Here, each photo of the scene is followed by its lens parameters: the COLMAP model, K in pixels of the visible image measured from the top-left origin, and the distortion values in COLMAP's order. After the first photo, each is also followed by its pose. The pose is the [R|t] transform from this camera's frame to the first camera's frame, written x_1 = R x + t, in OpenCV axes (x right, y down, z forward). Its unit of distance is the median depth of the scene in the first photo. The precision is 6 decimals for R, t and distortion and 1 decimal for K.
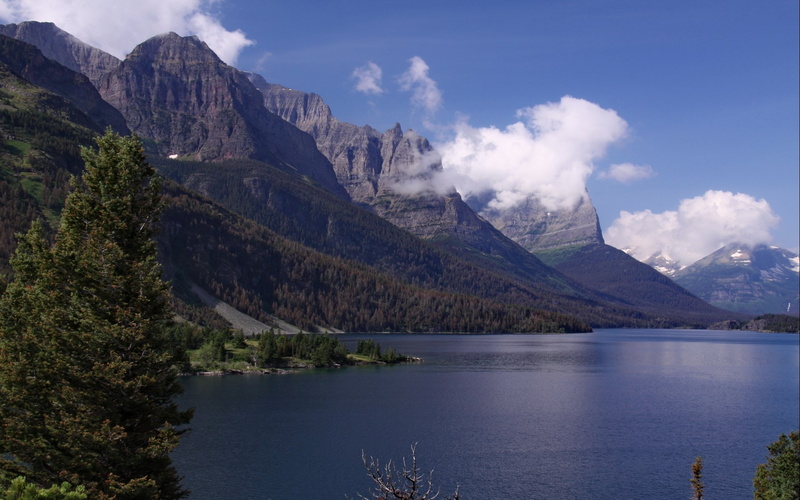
lens RADIAL K [[421.8, 0, 400.0], [0, 421.8, 250.0], [0, 0, 1]] dist [0.025762, -0.000035]
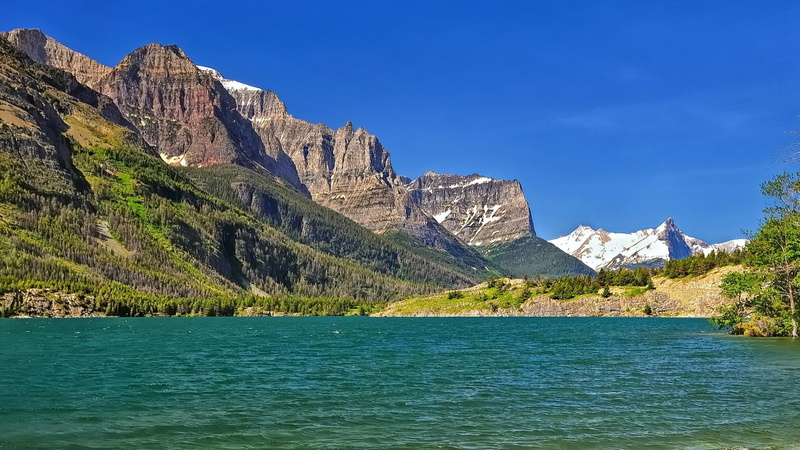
lens RADIAL K [[520.7, 0, 400.0], [0, 520.7, 225.0], [0, 0, 1]] dist [-0.000693, 0.000460]
pose [[0.982022, 0.012086, 0.188380, -0.167330], [-0.008935, 0.999806, -0.017568, -0.034444], [-0.188555, 0.015569, 0.981939, -0.370259]]
